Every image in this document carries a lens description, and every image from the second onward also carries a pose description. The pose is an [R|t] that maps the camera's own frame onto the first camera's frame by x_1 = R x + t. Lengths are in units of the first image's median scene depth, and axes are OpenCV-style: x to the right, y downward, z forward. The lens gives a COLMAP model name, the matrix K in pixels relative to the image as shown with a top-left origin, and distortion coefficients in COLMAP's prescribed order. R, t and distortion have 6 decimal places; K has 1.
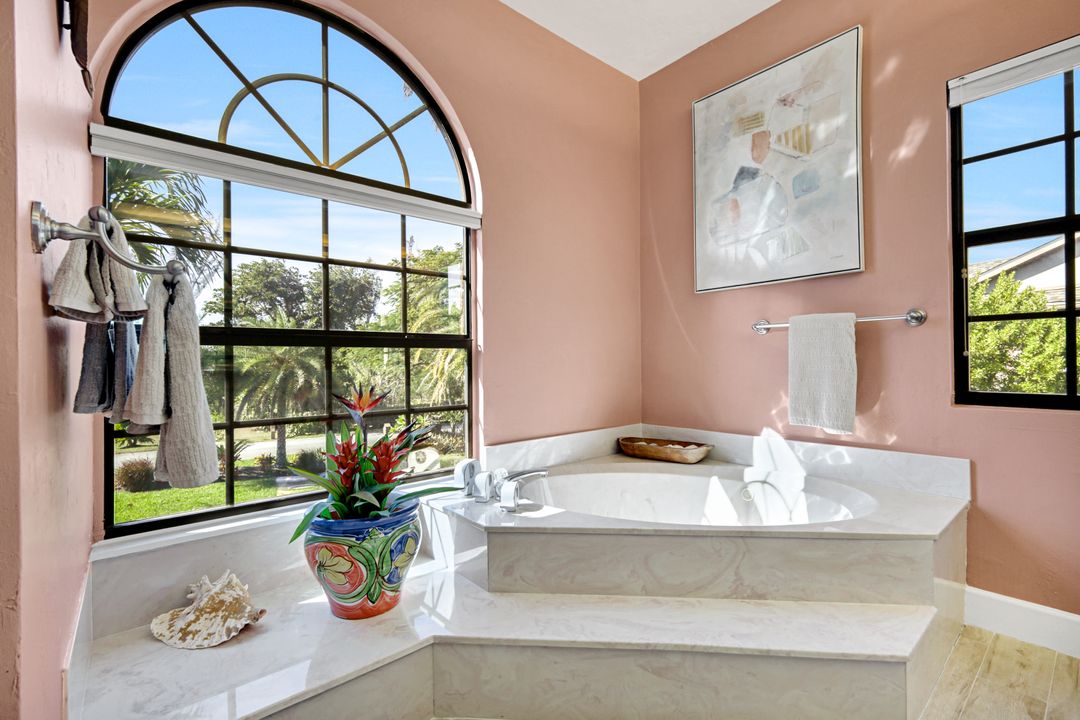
lens RADIAL K [[494.9, 0, 537.9], [0, 494.9, 360.4], [0, 0, 1]] dist [-0.000815, 0.000244]
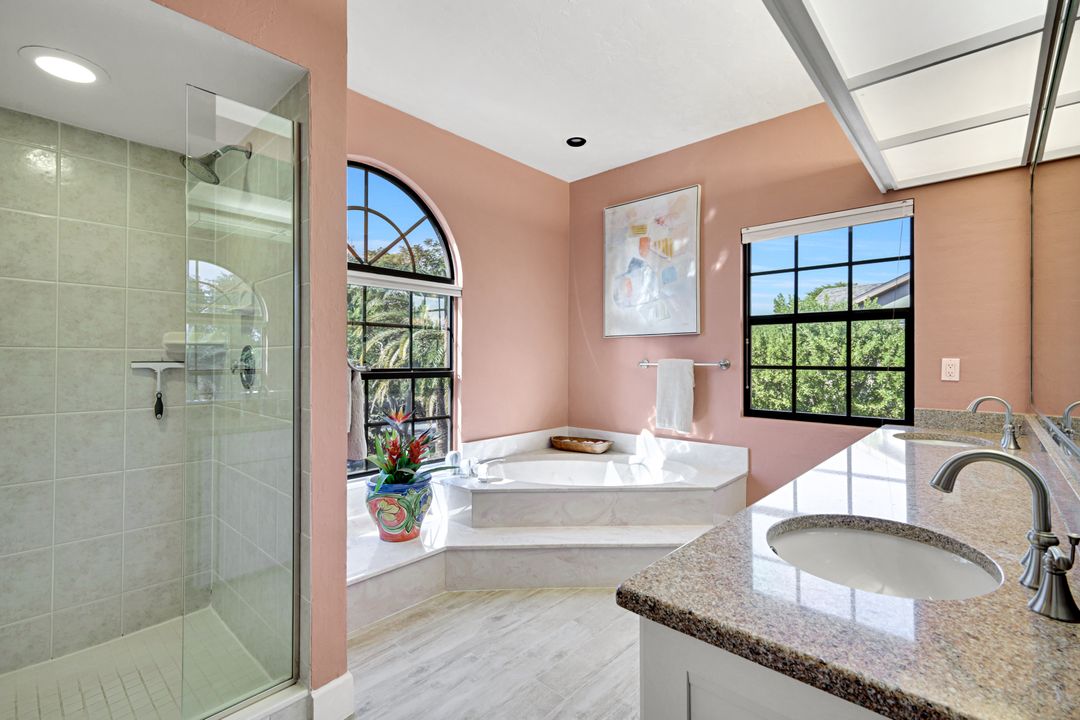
lens RADIAL K [[494.9, 0, 540.5], [0, 494.9, 358.3], [0, 0, 1]] dist [-0.000815, 0.000244]
pose [[0.991660, 0.014343, 0.128081, -0.072424], [-0.014163, 0.999897, -0.002312, -0.089531], [-0.128101, 0.000479, 0.991761, -0.560239]]
